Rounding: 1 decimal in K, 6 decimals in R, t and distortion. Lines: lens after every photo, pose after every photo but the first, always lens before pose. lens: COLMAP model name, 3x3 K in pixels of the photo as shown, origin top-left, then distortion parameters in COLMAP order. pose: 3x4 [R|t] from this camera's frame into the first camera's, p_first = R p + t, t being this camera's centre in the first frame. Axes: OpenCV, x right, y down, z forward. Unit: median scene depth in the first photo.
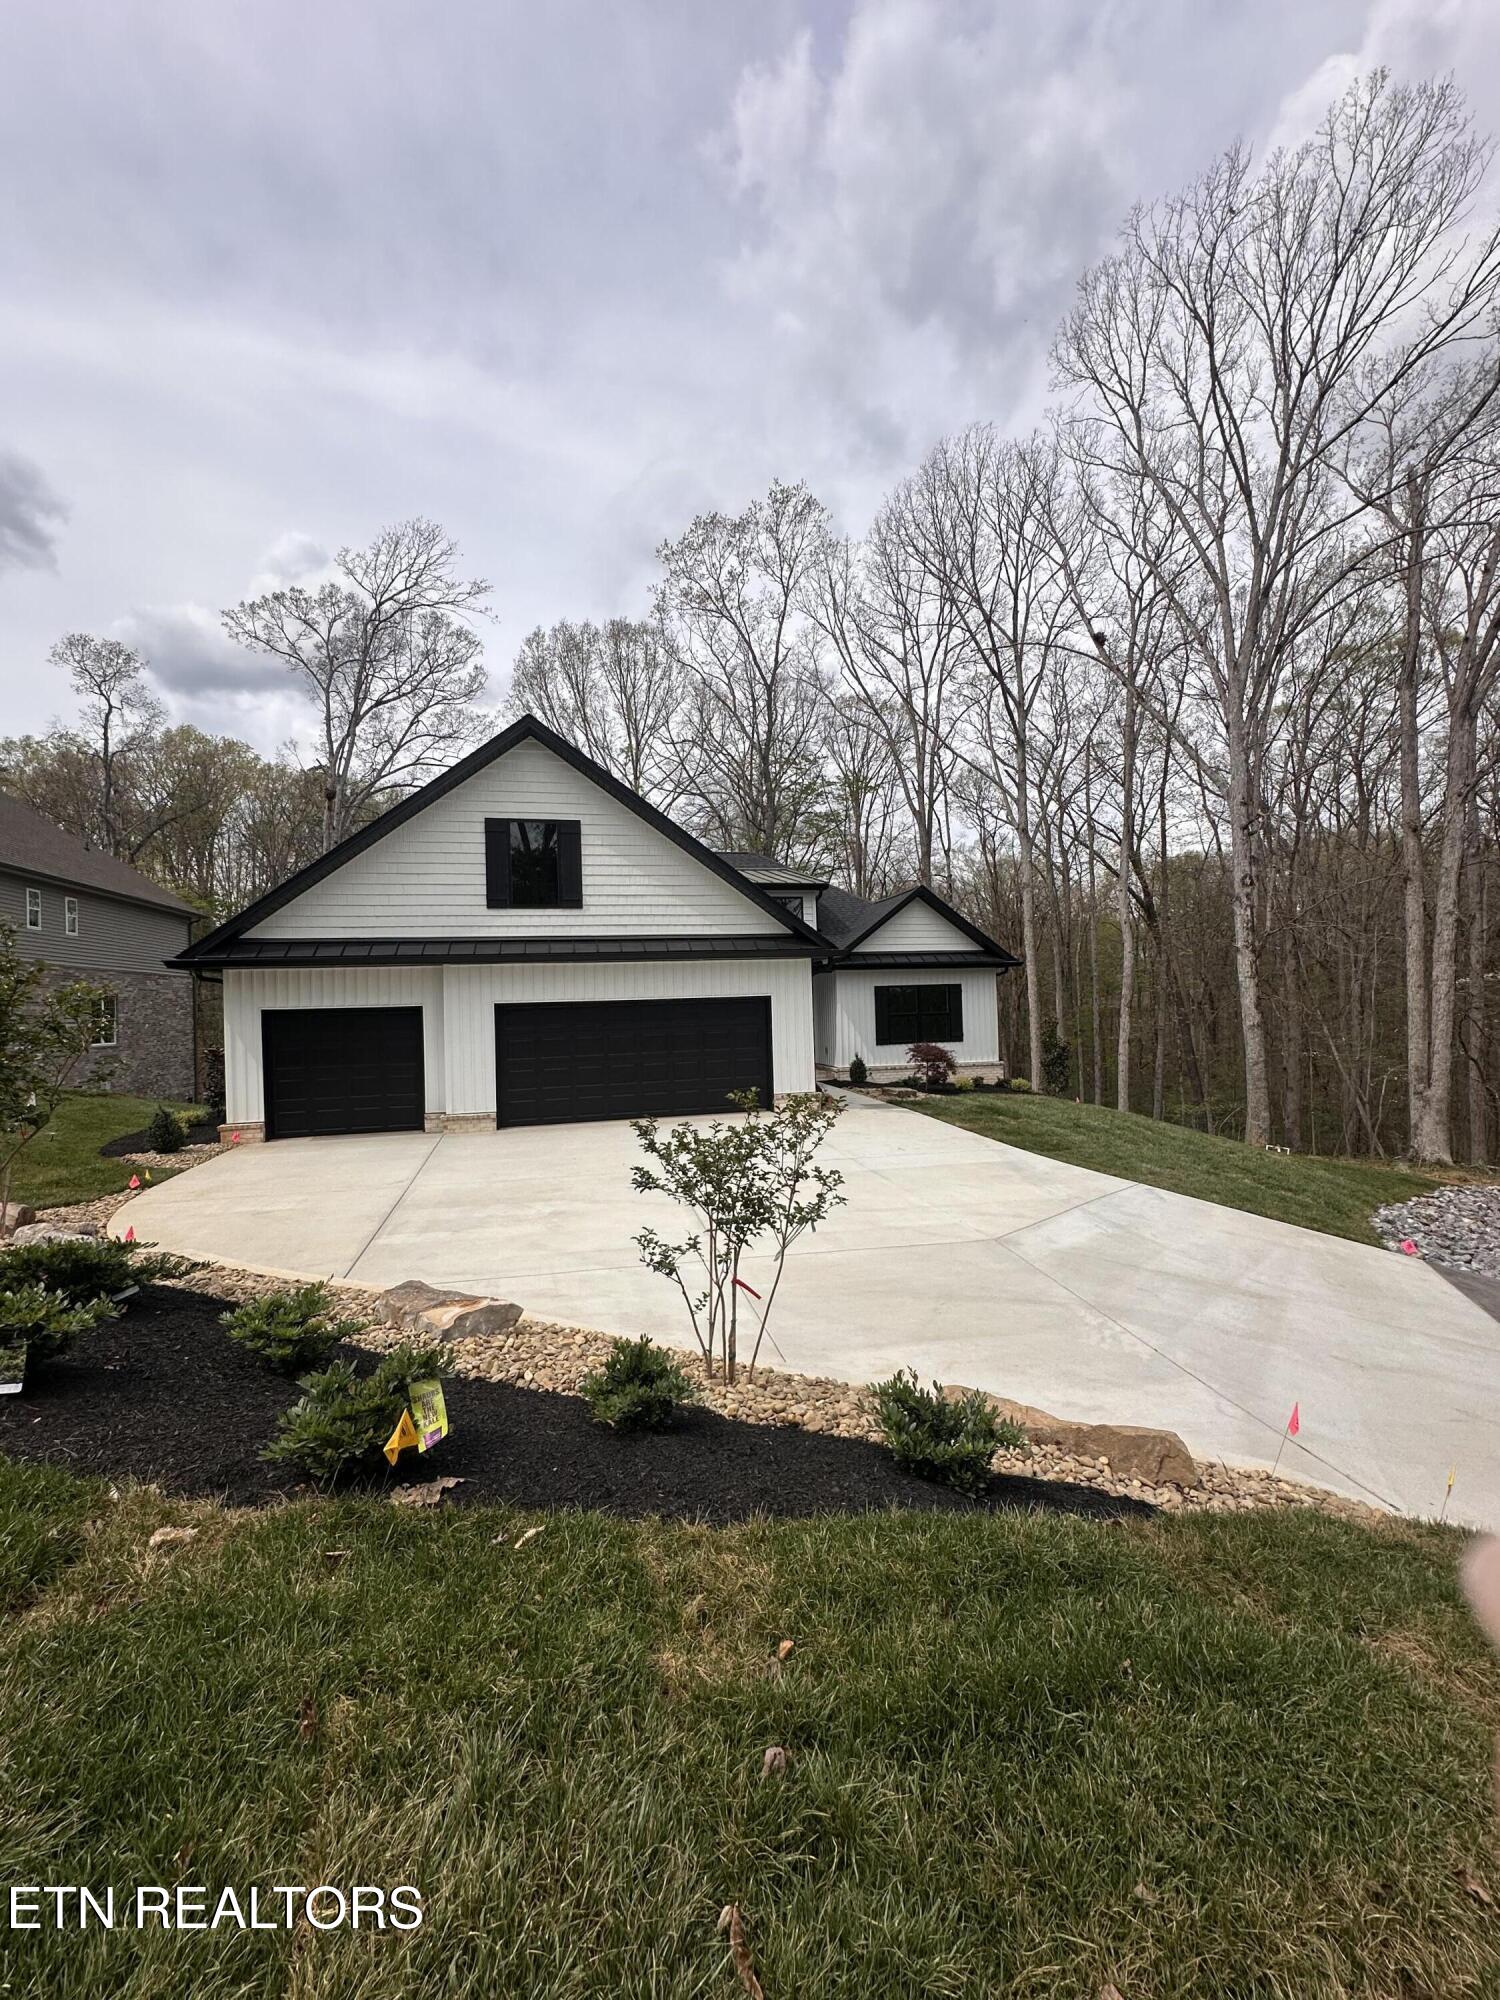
lens RADIAL K [[809.3, 0, 752.5], [0, 809.3, 995.8], [0, 0, 1]] dist [-0.024239, 0.014109]
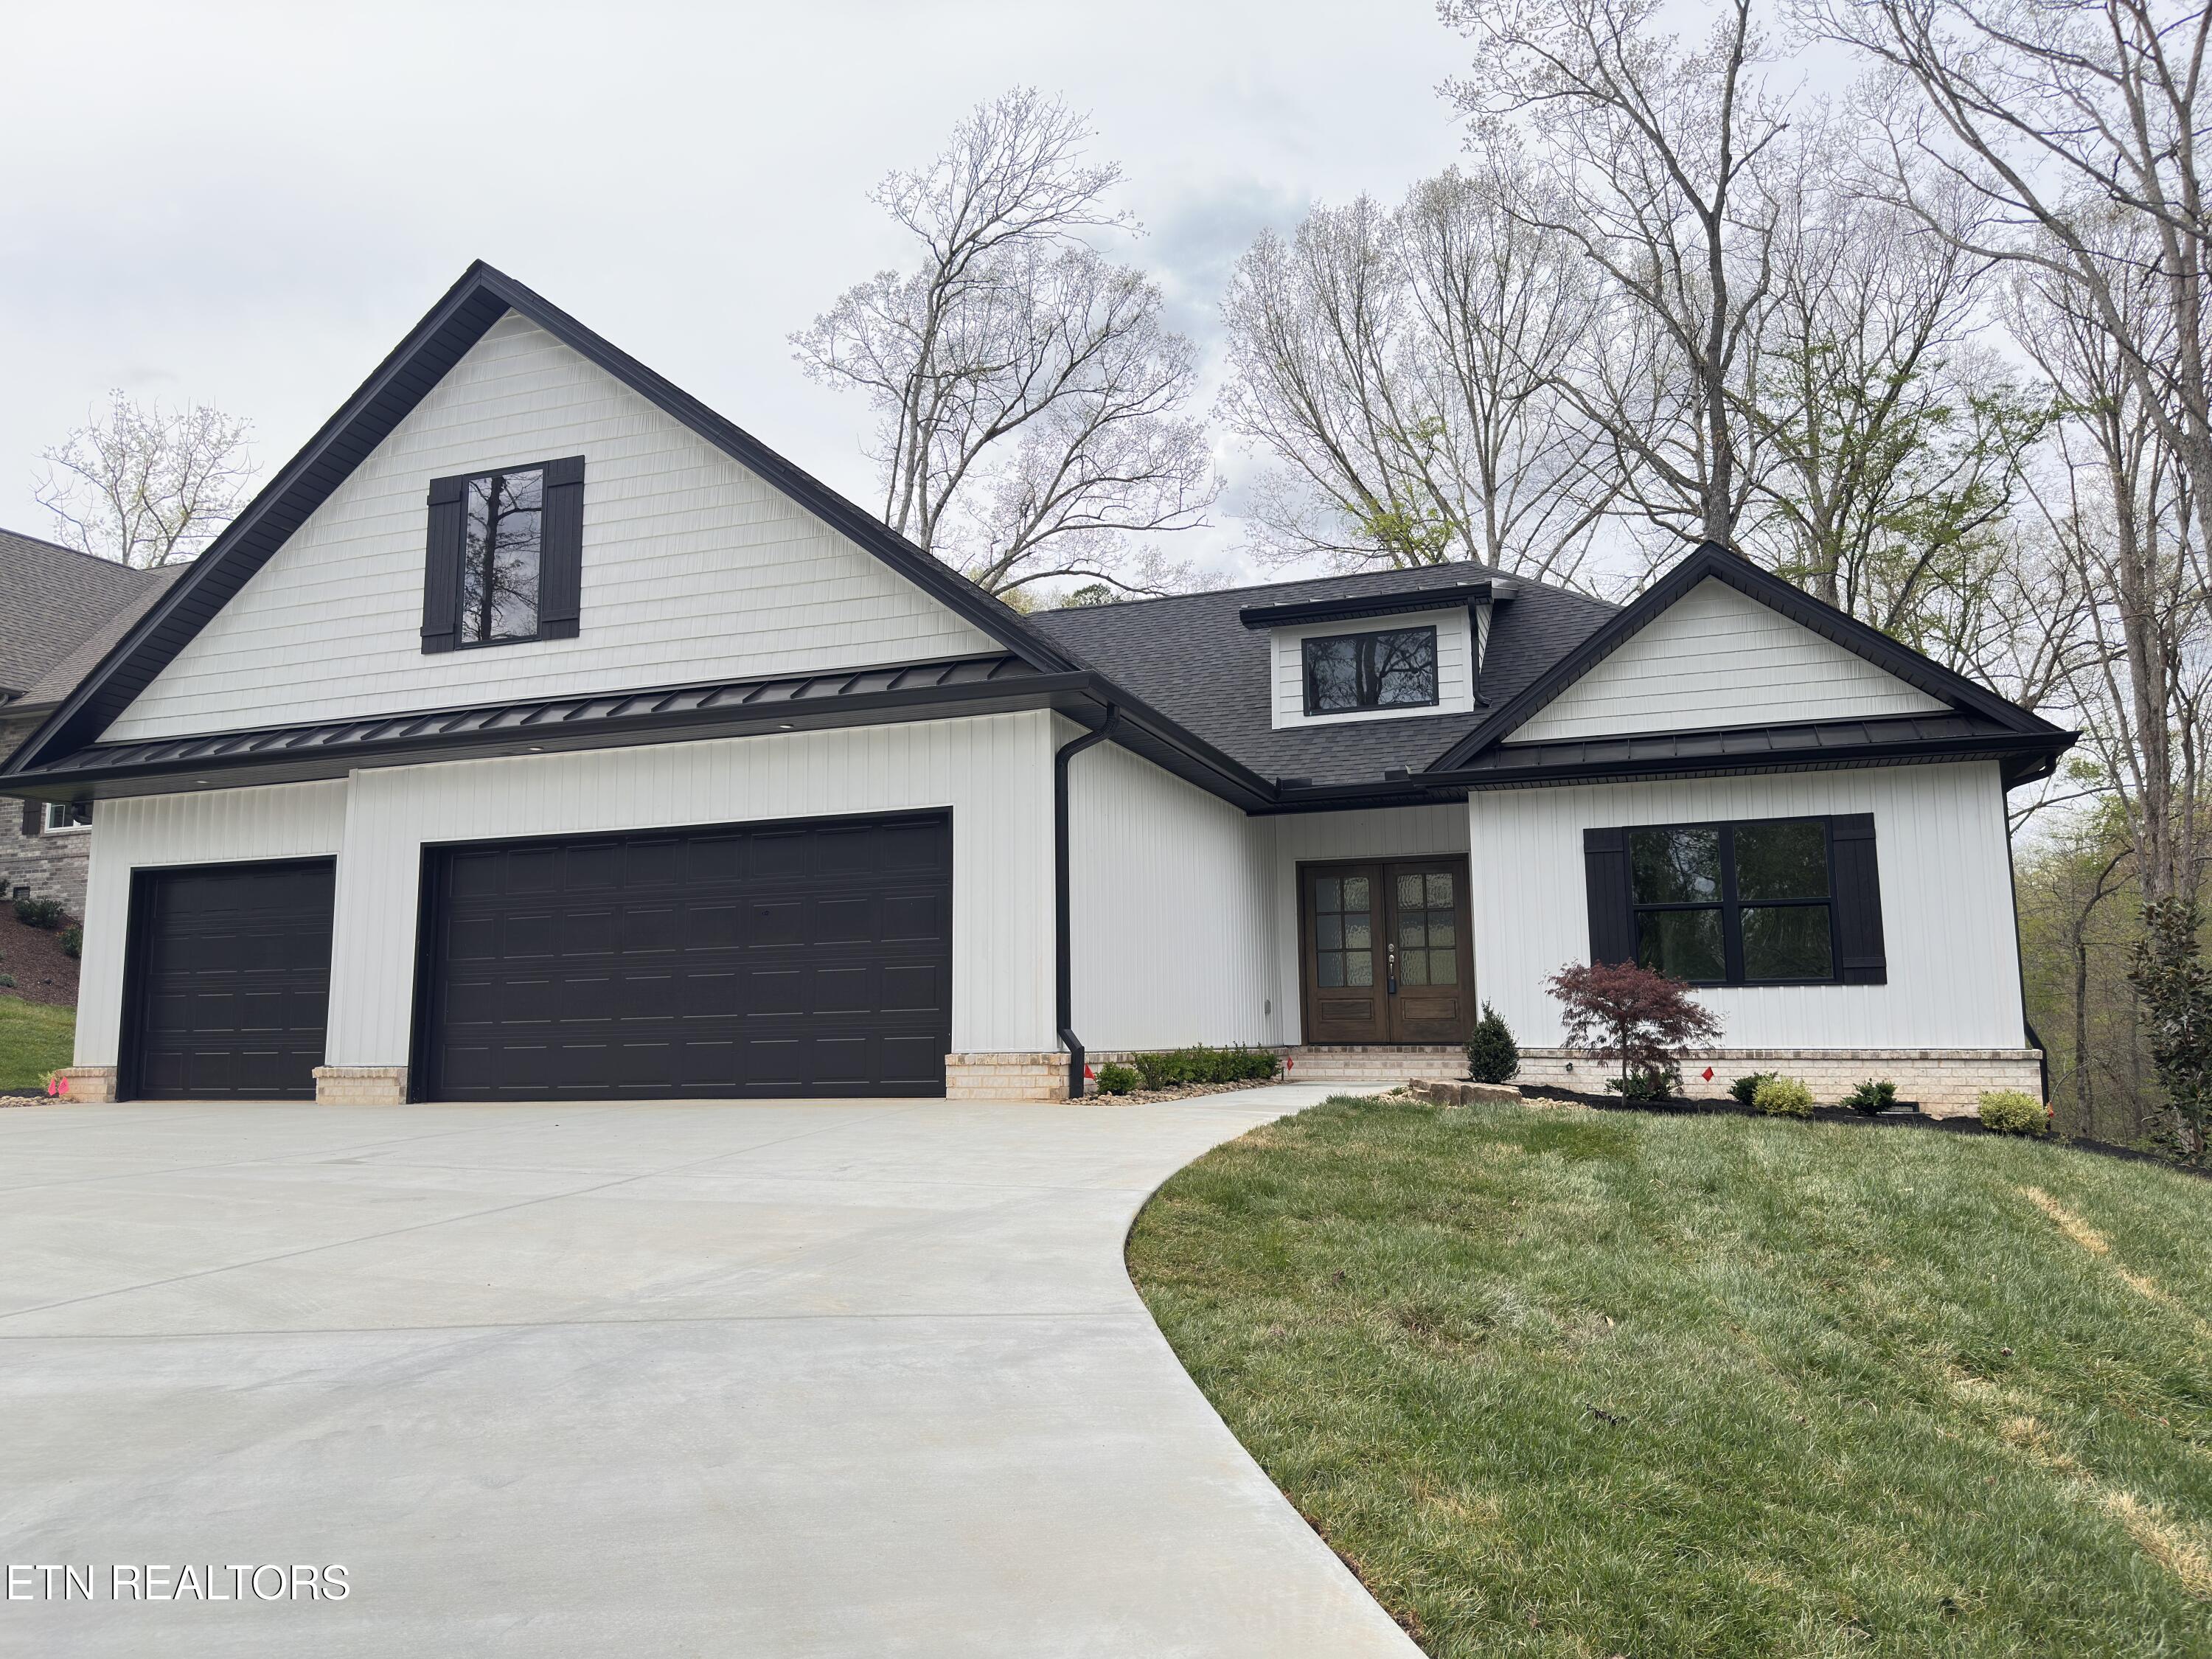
lens RADIAL K [[1555.4, 0, 1114.8], [0, 1555.4, 827.2], [0, 0, 1]] dist [0.067167, -0.068023]
pose [[0.836161, -0.056903, -0.545525, 0.534467], [-0.005091, 0.993756, -0.111460, 0.100607], [0.548461, 0.095976, 0.830650, 0.421563]]
